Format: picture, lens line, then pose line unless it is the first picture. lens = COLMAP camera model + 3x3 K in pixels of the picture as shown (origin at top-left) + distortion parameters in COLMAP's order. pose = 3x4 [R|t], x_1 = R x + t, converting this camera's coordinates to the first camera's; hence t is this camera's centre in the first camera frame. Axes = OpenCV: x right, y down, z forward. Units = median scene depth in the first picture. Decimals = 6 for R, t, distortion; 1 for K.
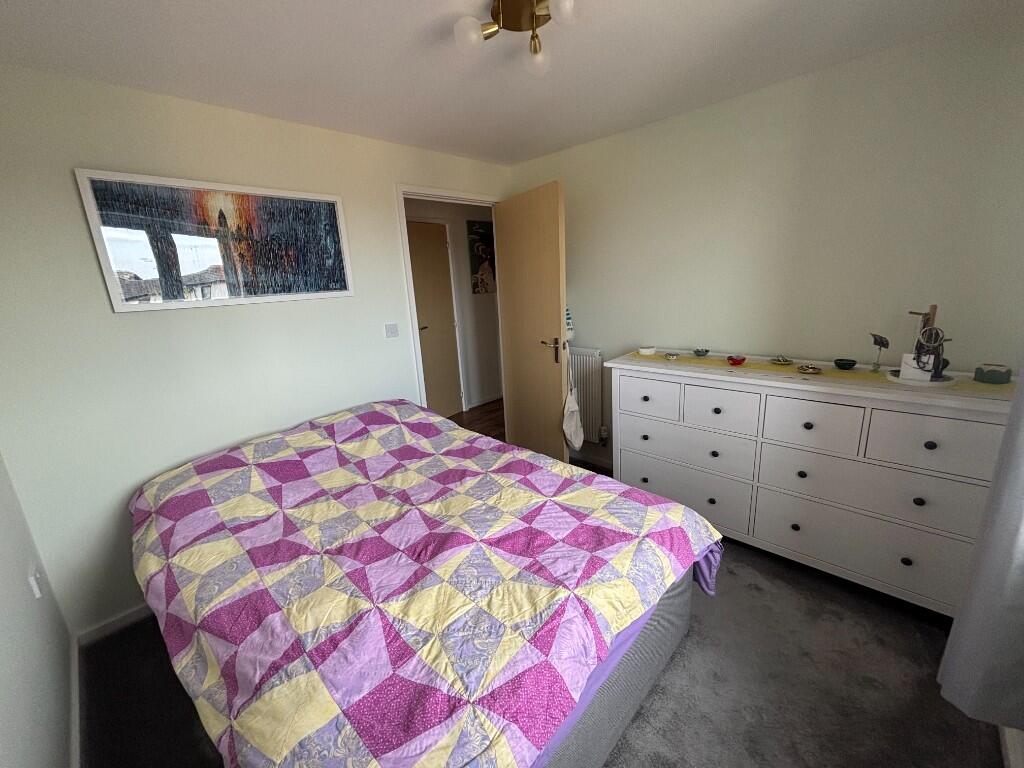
lens RADIAL K [[410.6, 0, 512.6], [0, 410.6, 382.6], [0, 0, 1]] dist [0.004008, 0.000243]
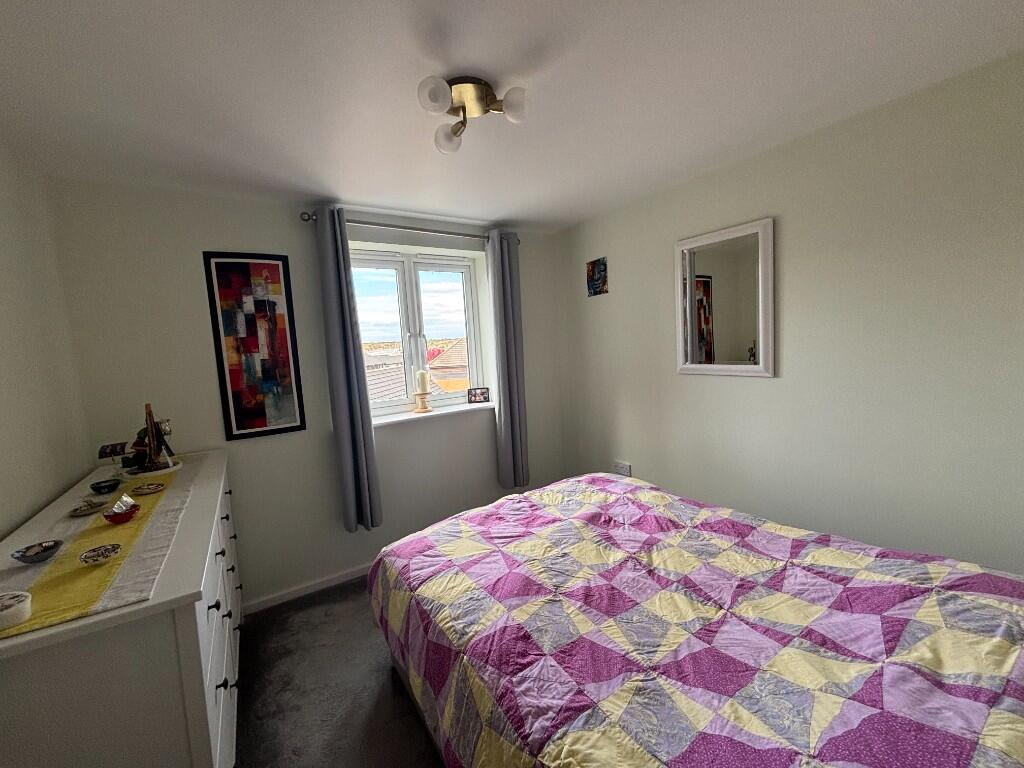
lens RADIAL K [[410.6, 0, 511.4], [0, 410.6, 379.7], [0, 0, 1]] dist [0.004008, 0.000243]
pose [[-0.967733, 0.086878, 0.236529, -0.232567], [0.161853, 0.933752, 0.319234, -0.457513], [-0.193125, 0.347216, -0.917684, 1.865316]]
